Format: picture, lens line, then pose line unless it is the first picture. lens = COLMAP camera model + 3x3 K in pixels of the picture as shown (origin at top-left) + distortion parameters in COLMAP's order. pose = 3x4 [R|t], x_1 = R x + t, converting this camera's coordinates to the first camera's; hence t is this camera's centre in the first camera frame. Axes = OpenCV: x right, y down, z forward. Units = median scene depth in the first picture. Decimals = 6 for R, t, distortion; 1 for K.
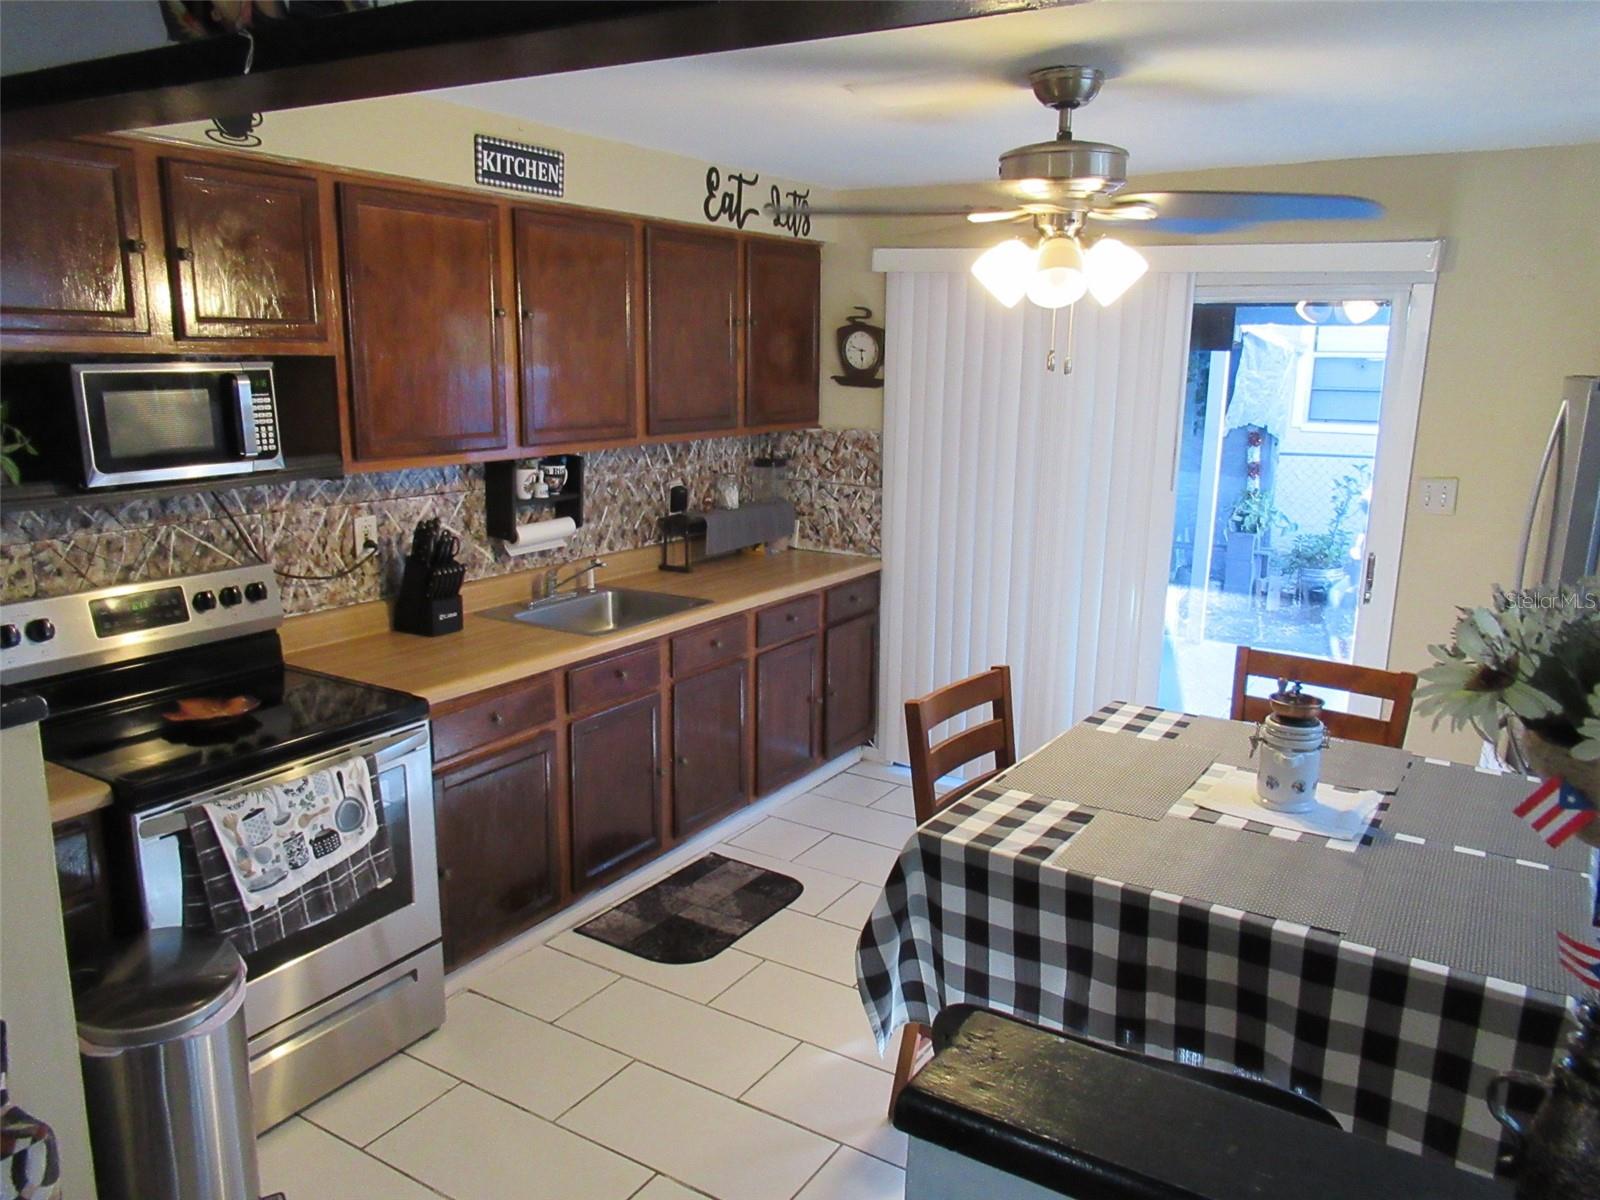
lens RADIAL K [[1197.4, 0, 799.0], [0, 1197.4, 615.9], [0, 0, 1]] dist [-0.003771, -0.005474]
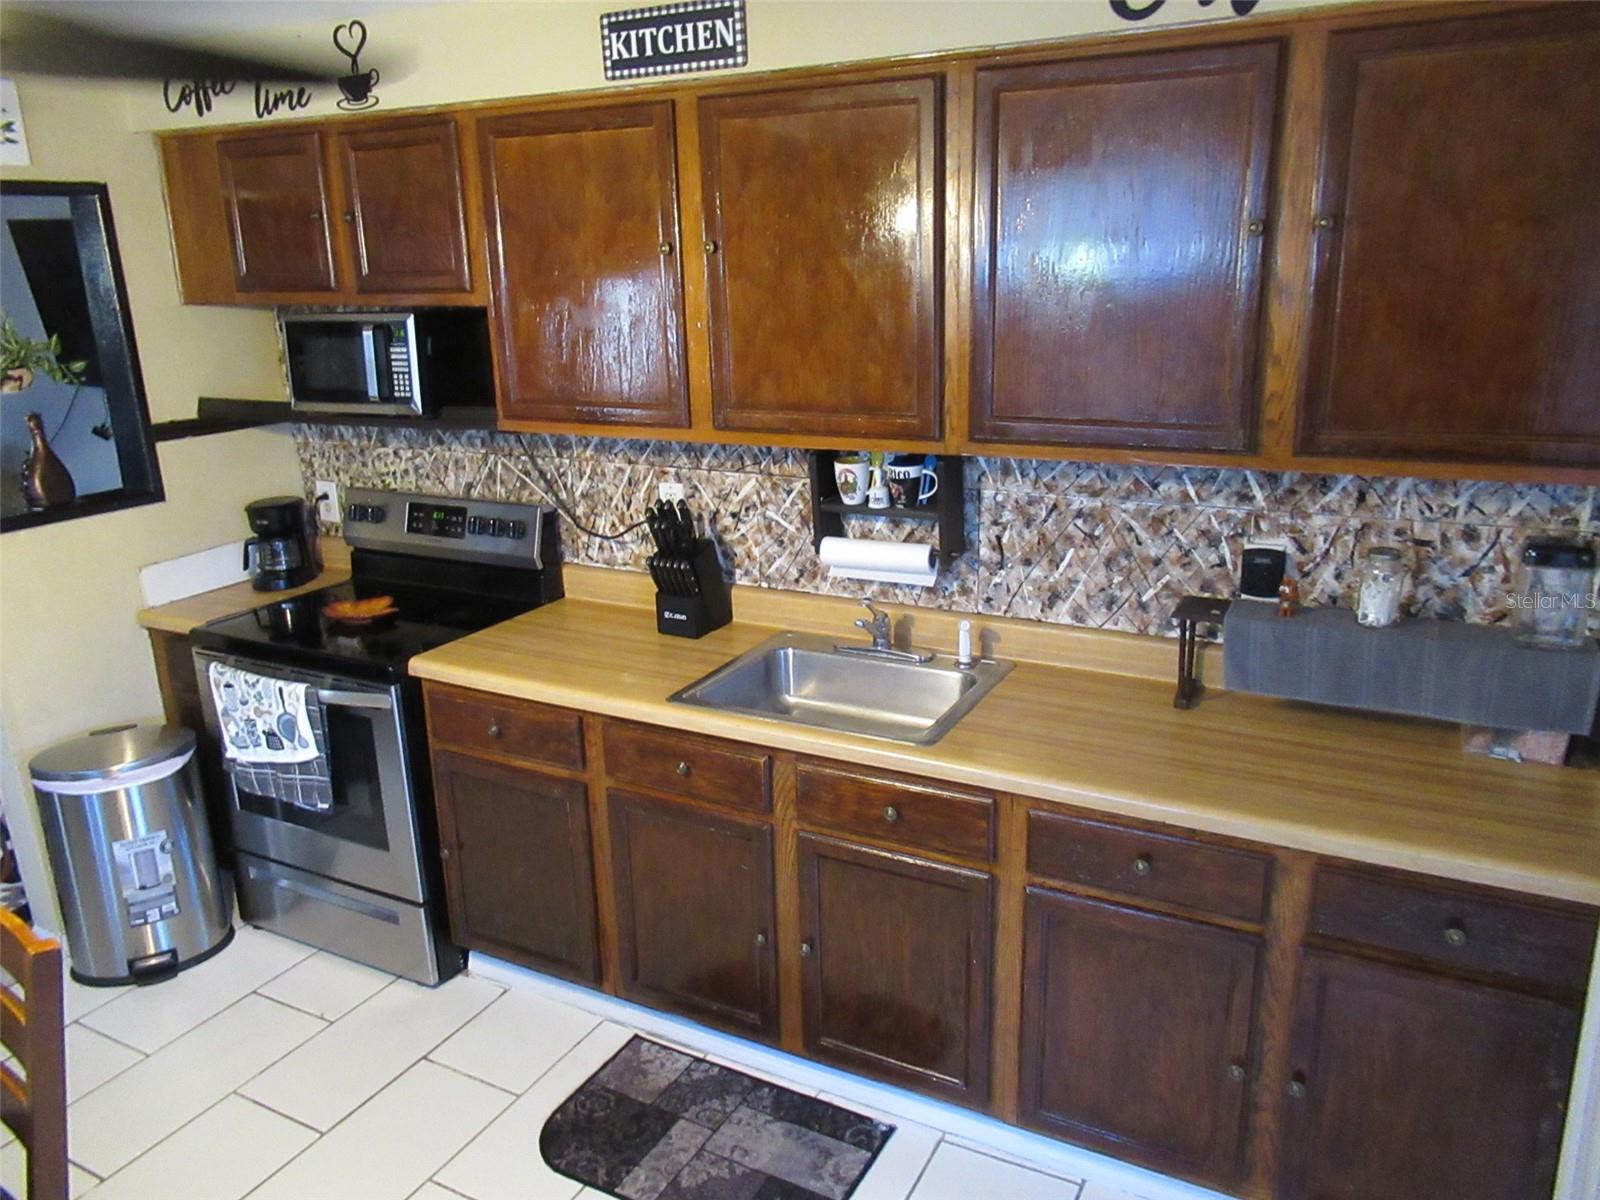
lens RADIAL K [[1197.4, 0, 797.4], [0, 1197.4, 617.2], [0, 0, 1]] dist [-0.003771, -0.005474]
pose [[0.061294, 0.270715, -0.960706, 0.573933], [-0.193062, 0.947554, 0.254692, -0.253302], [0.979270, 0.169865, 0.110344, 1.092704]]
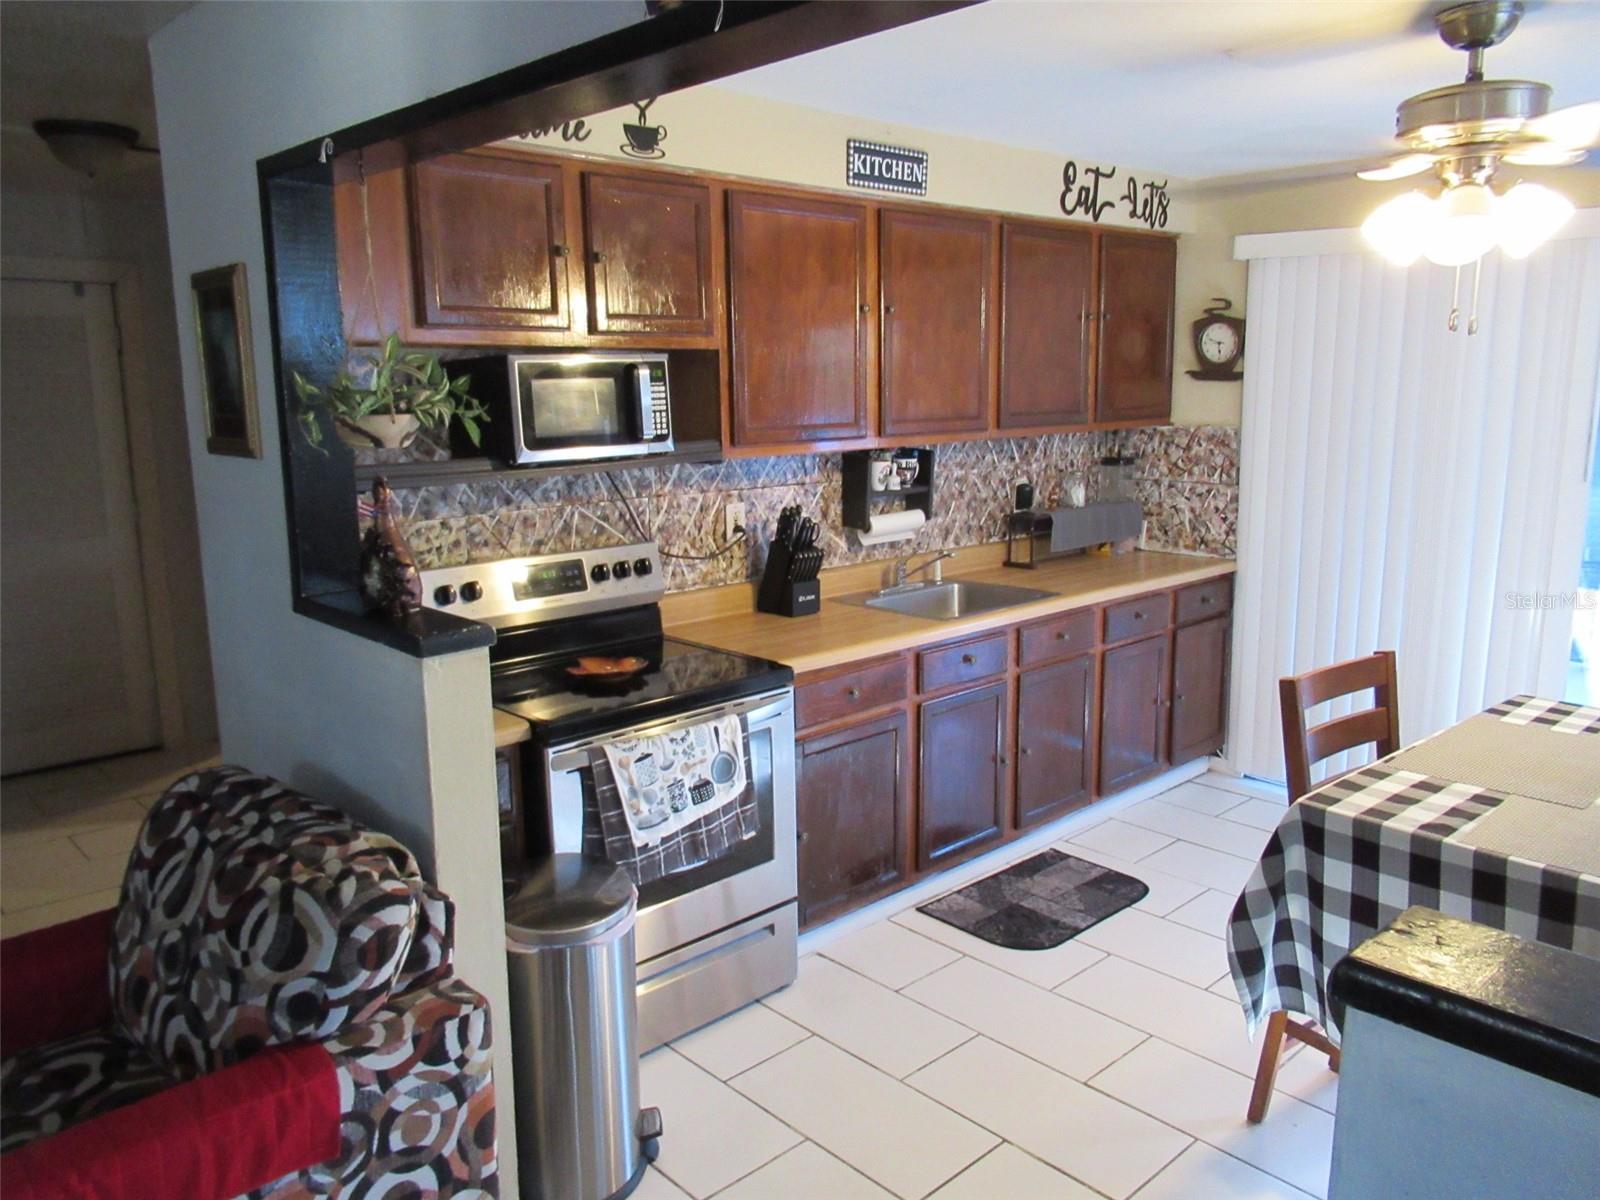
lens RADIAL K [[1197.4, 0, 797.1], [0, 1197.4, 615.9], [0, 0, 1]] dist [-0.003771, -0.005474]
pose [[0.964414, 0.022383, -0.263447, -0.025636], [-0.028706, 0.999384, -0.020174, 0.040898], [0.262833, 0.027019, 0.964463, -0.020275]]
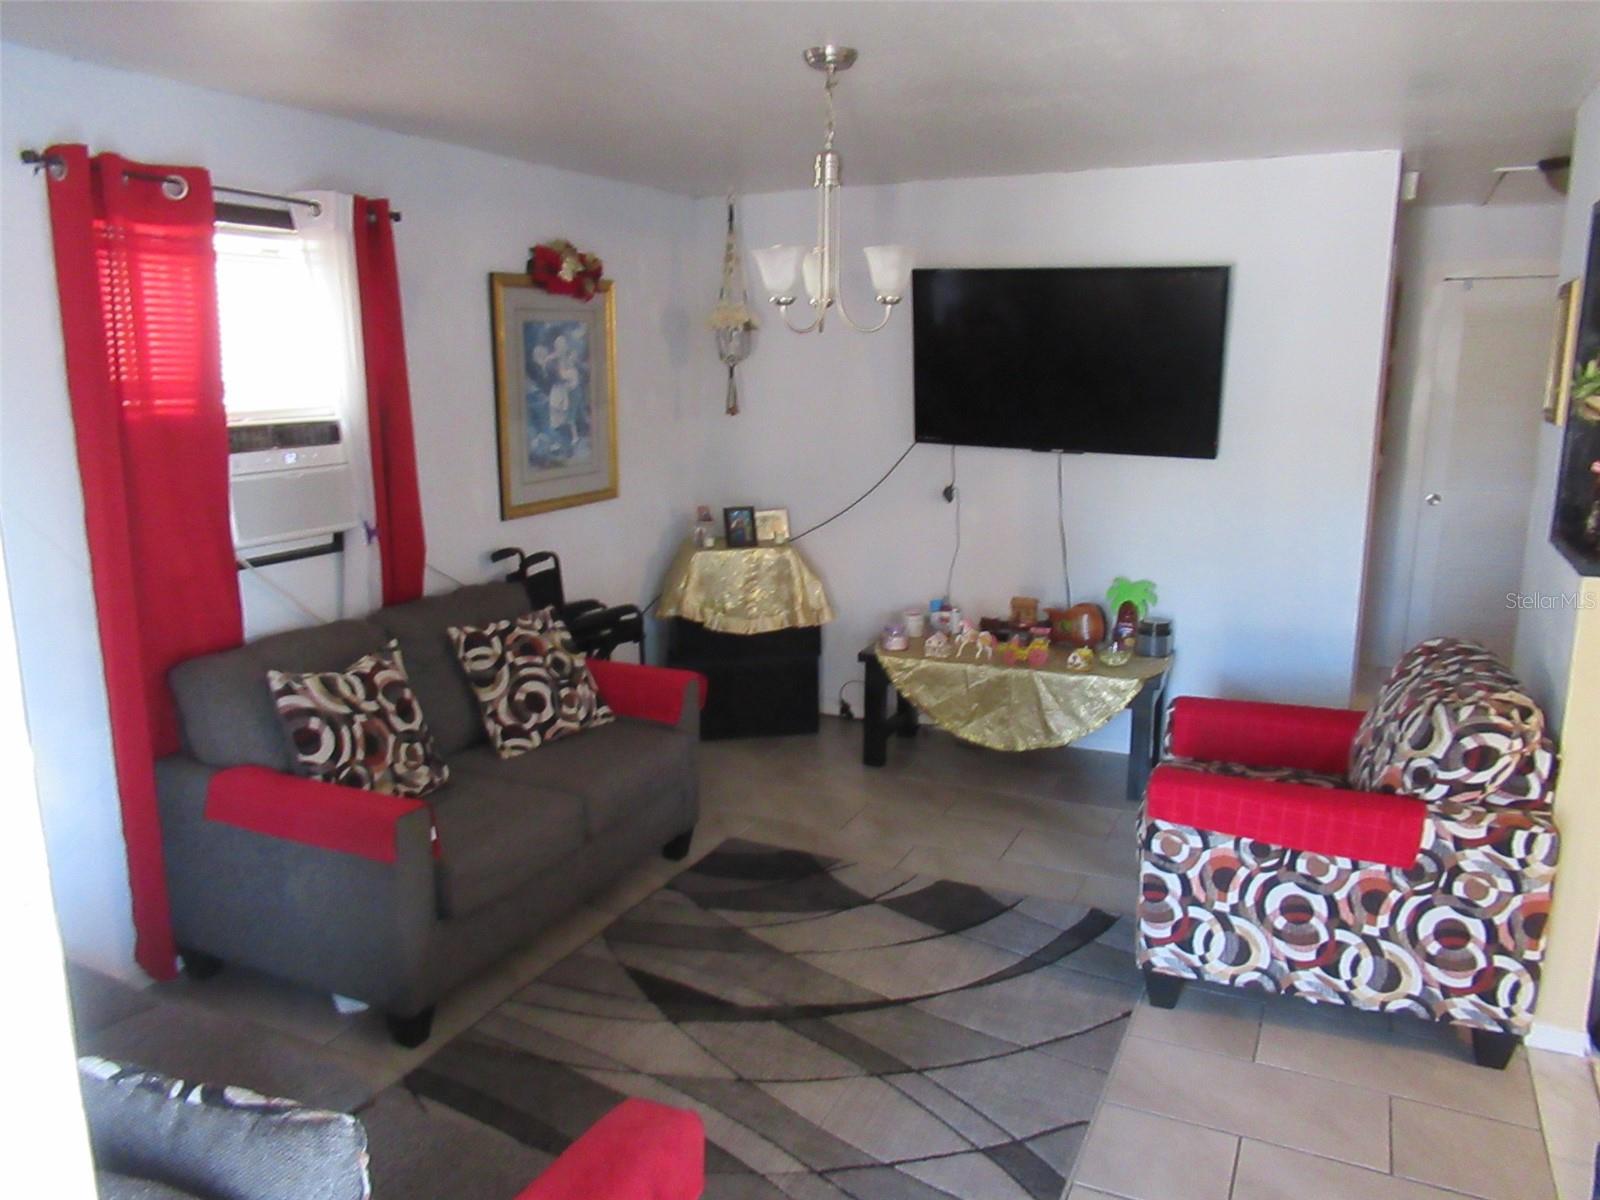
lens RADIAL K [[1197.4, 0, 801.7], [0, 1197.4, 592.8], [0, 0, 1]] dist [-0.003771, -0.005474]
pose [[0.120267, 0.167921, -0.978437, 0.379804], [-0.208325, 0.967914, 0.140508, 0.063200], [0.970637, 0.186934, 0.151390, -0.126901]]
